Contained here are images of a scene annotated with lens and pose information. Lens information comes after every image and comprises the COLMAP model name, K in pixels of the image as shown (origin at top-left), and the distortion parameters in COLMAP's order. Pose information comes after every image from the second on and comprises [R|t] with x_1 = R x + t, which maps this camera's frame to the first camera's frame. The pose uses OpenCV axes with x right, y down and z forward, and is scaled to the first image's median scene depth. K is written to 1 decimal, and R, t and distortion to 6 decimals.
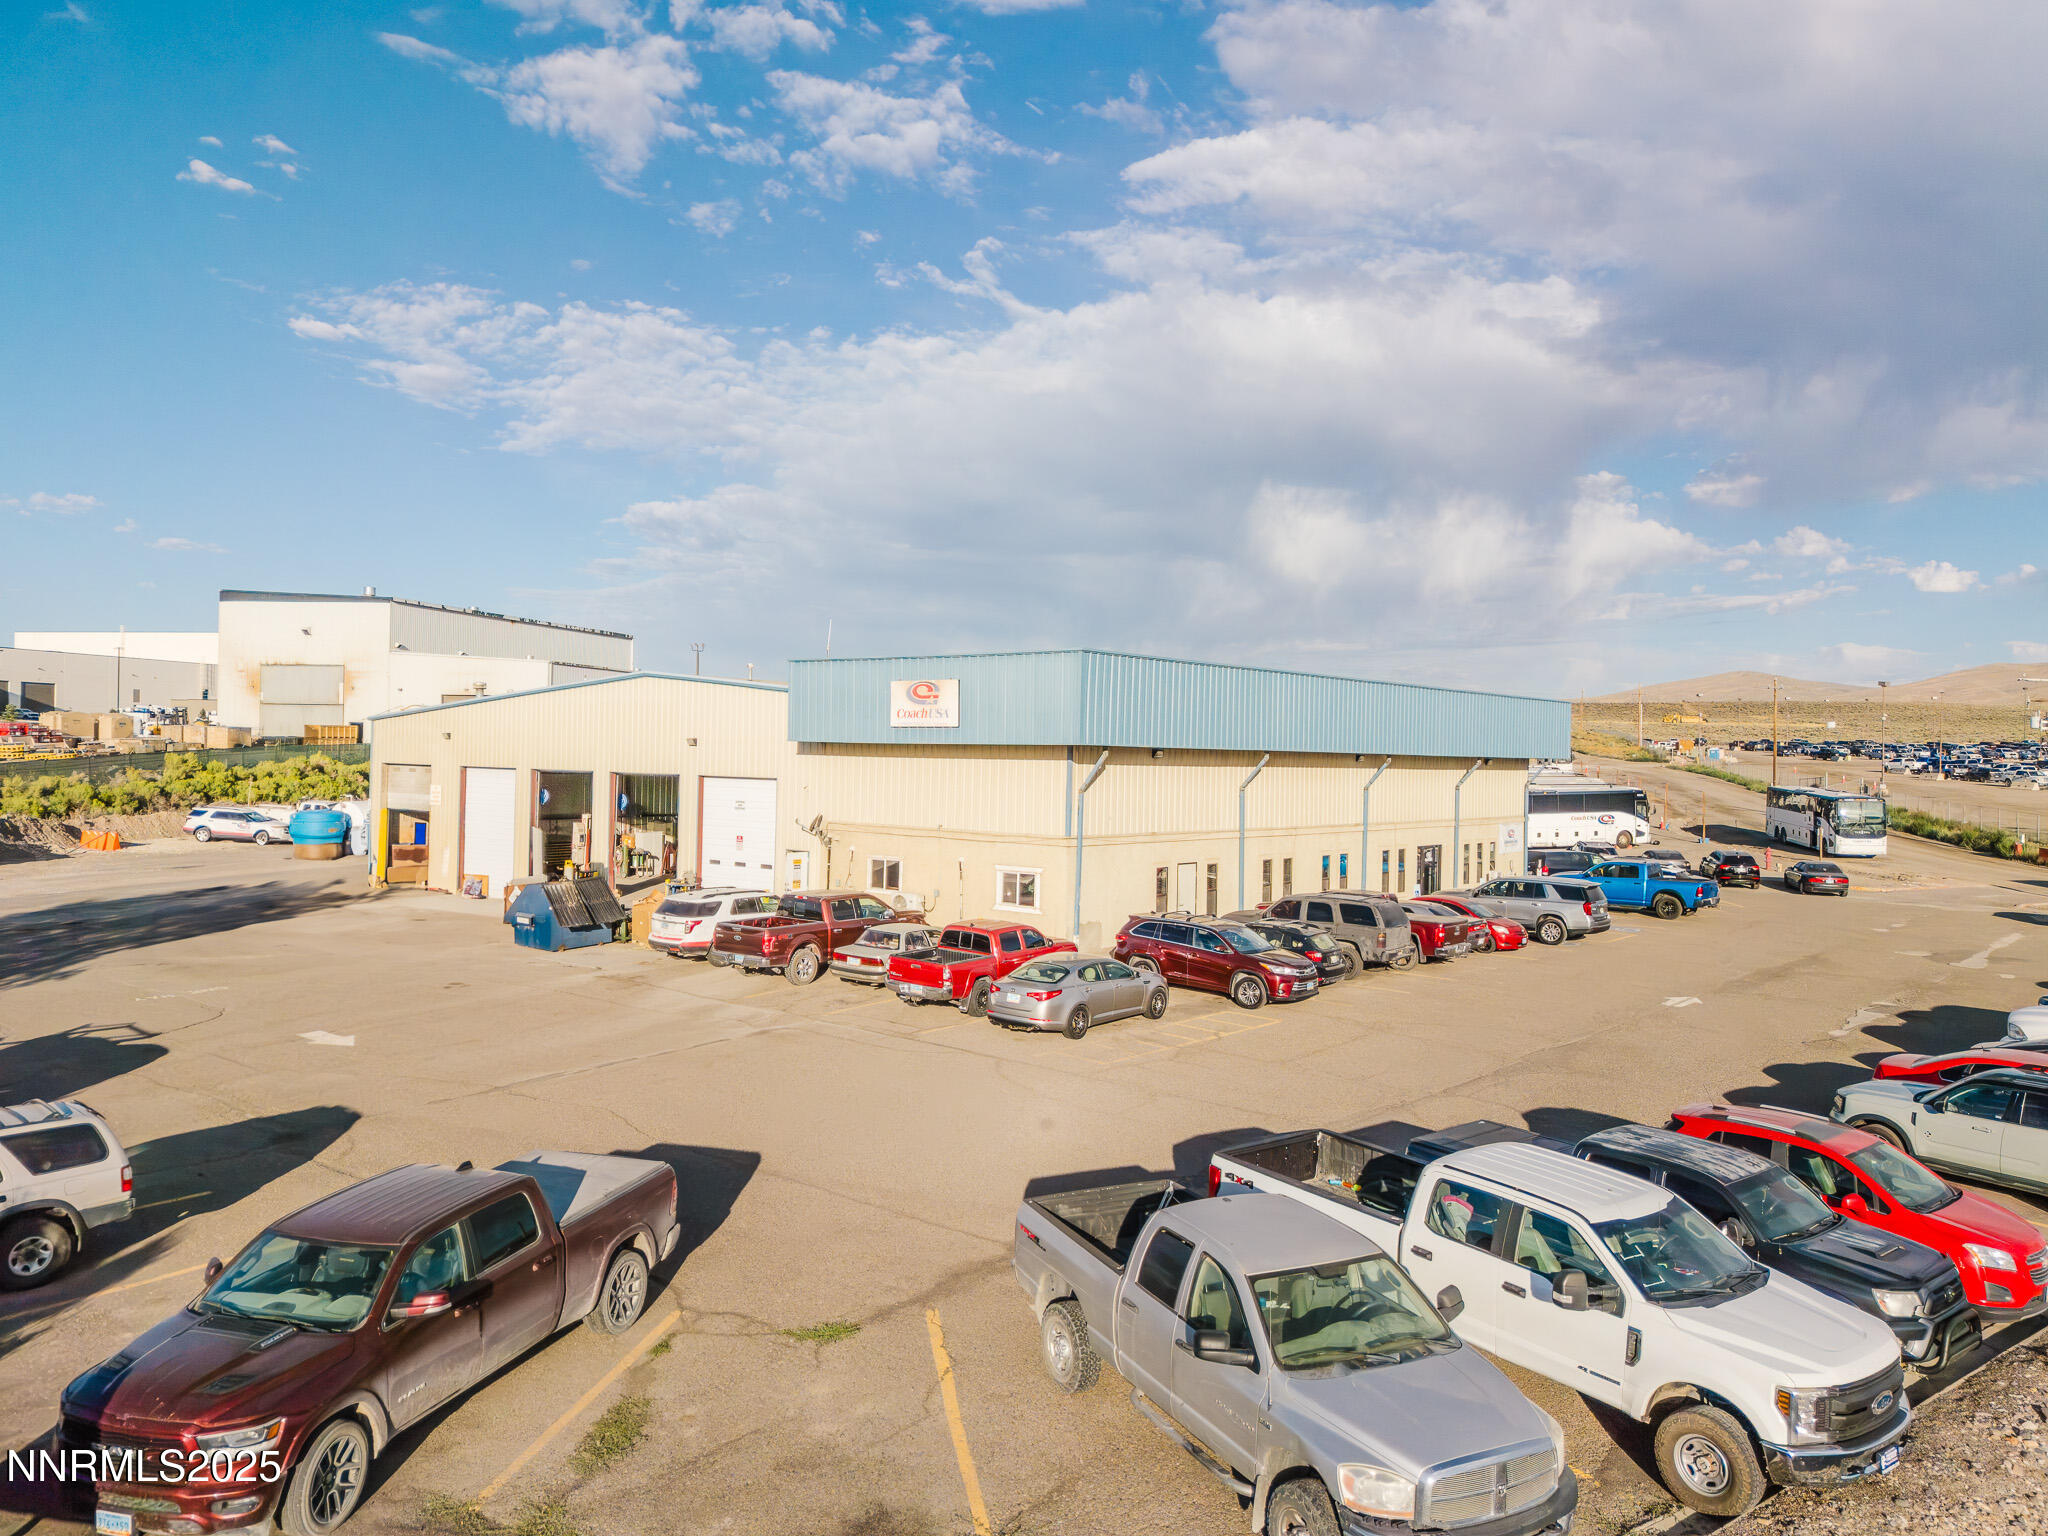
lens RADIAL K [[1492.7, 0, 1031.4], [0, 1492.7, 801.0], [0, 0, 1]] dist [0.061956, -0.038615]
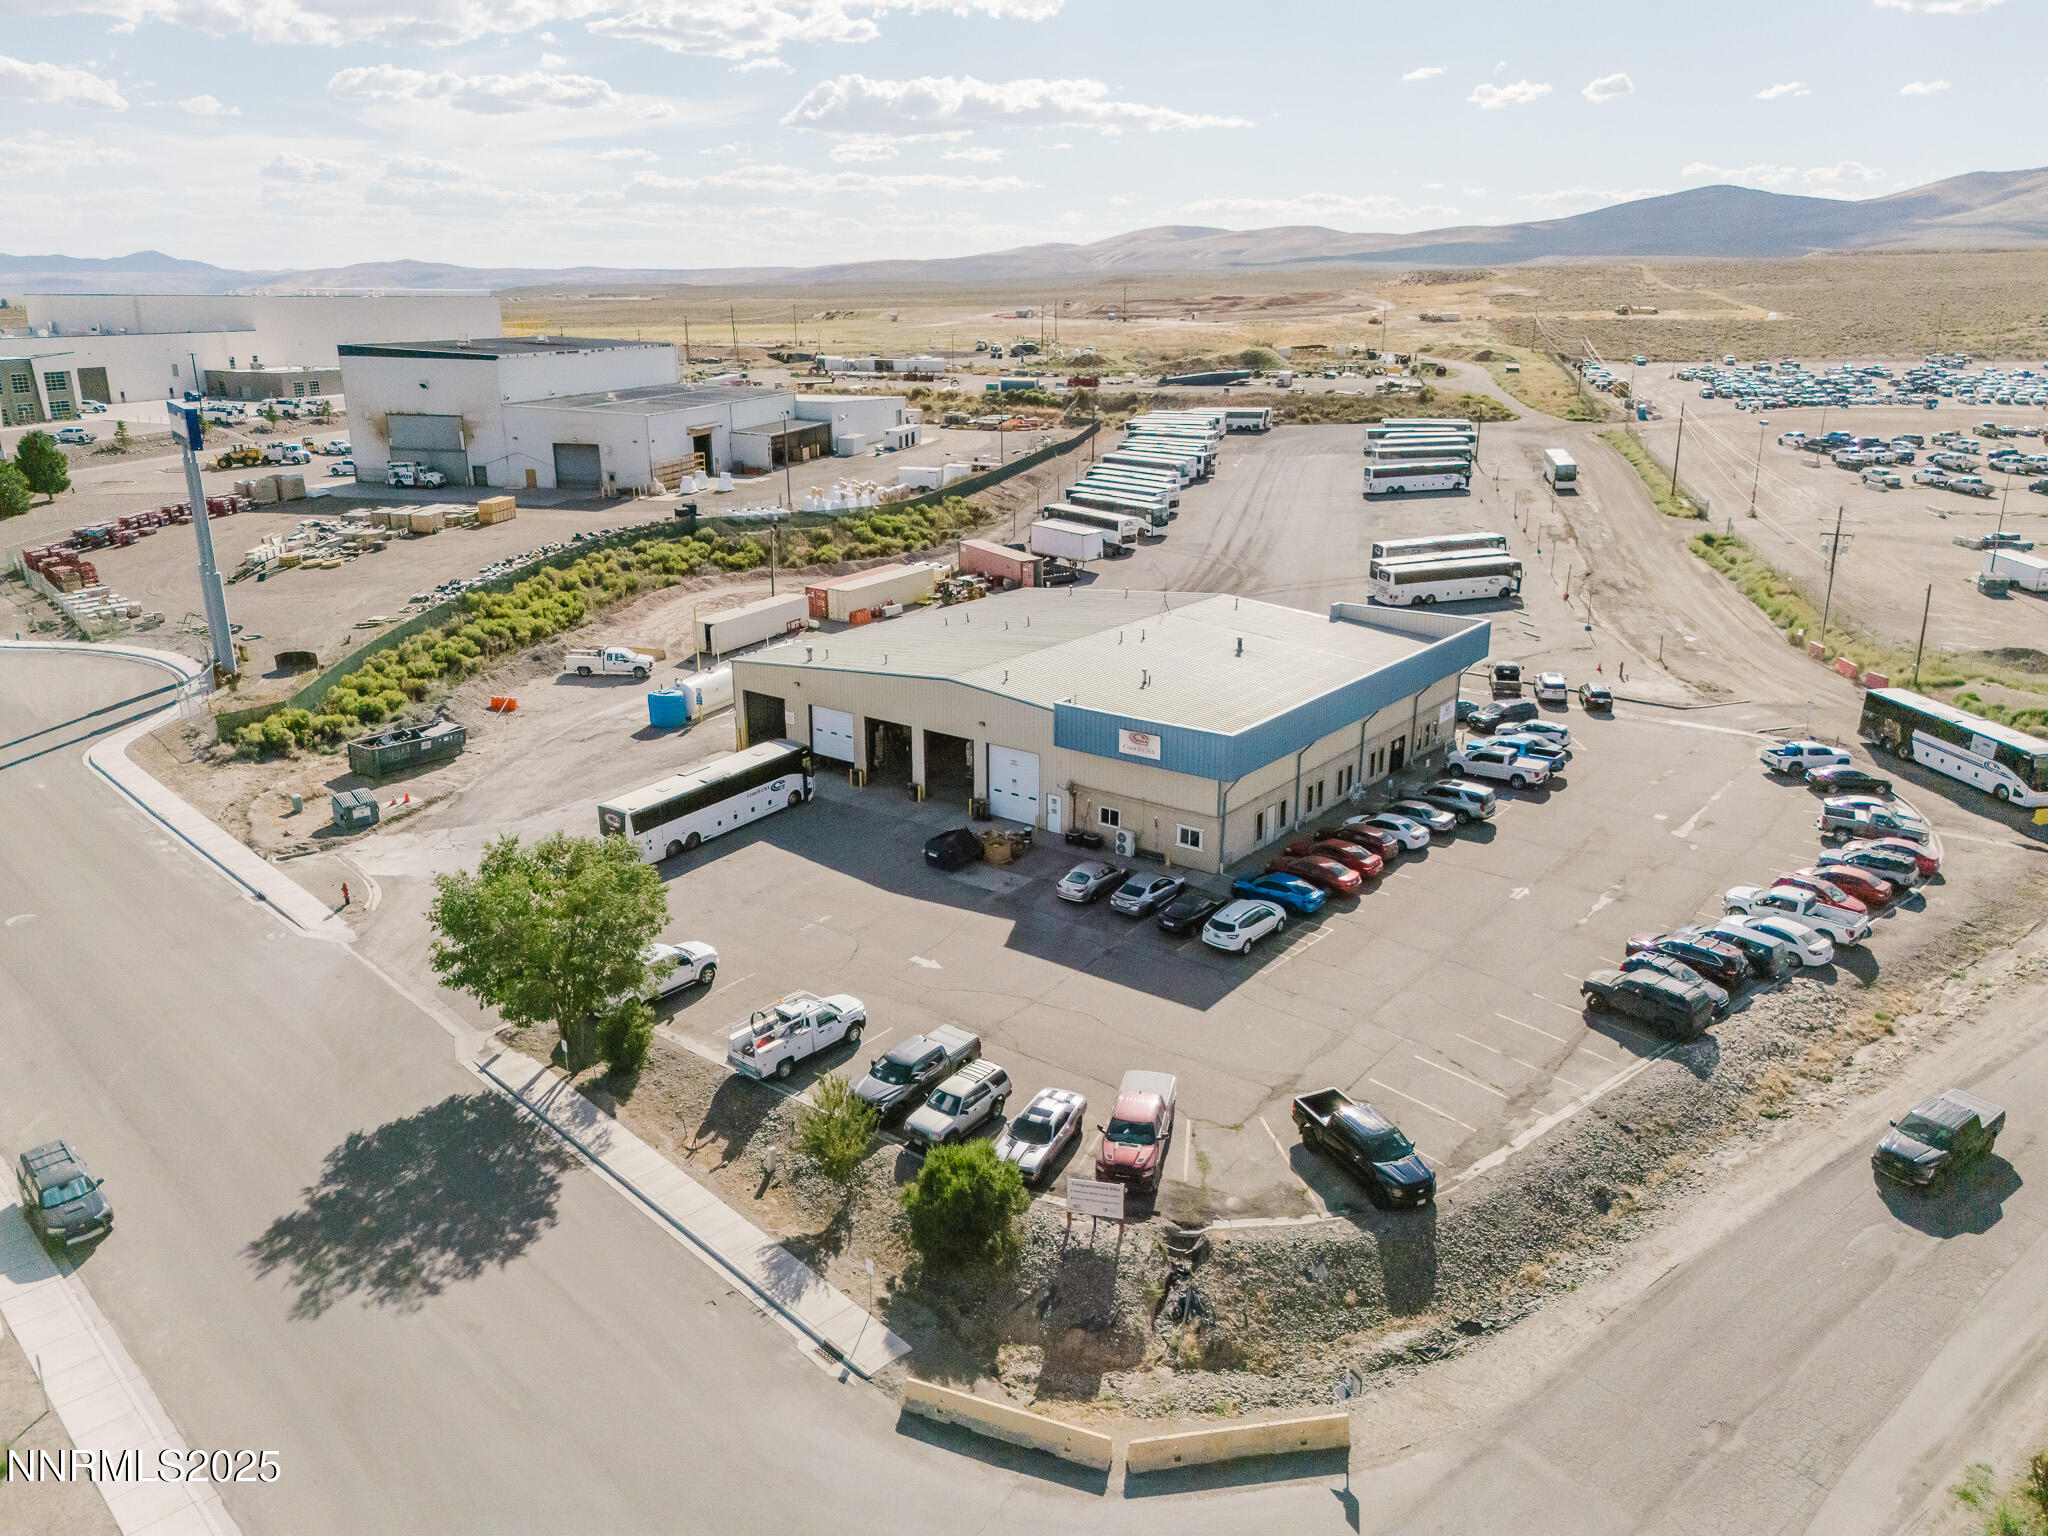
lens RADIAL K [[1511.5, 0, 1024.0], [0, 1511.5, 768.0], [0, 0, 1]] dist [0.051363, -0.055852]
pose [[0.999067, -0.031799, 0.029232, -0.230284], [0.022640, 0.961868, 0.272575, -0.469504], [-0.036785, -0.271659, 0.961690, -0.707626]]
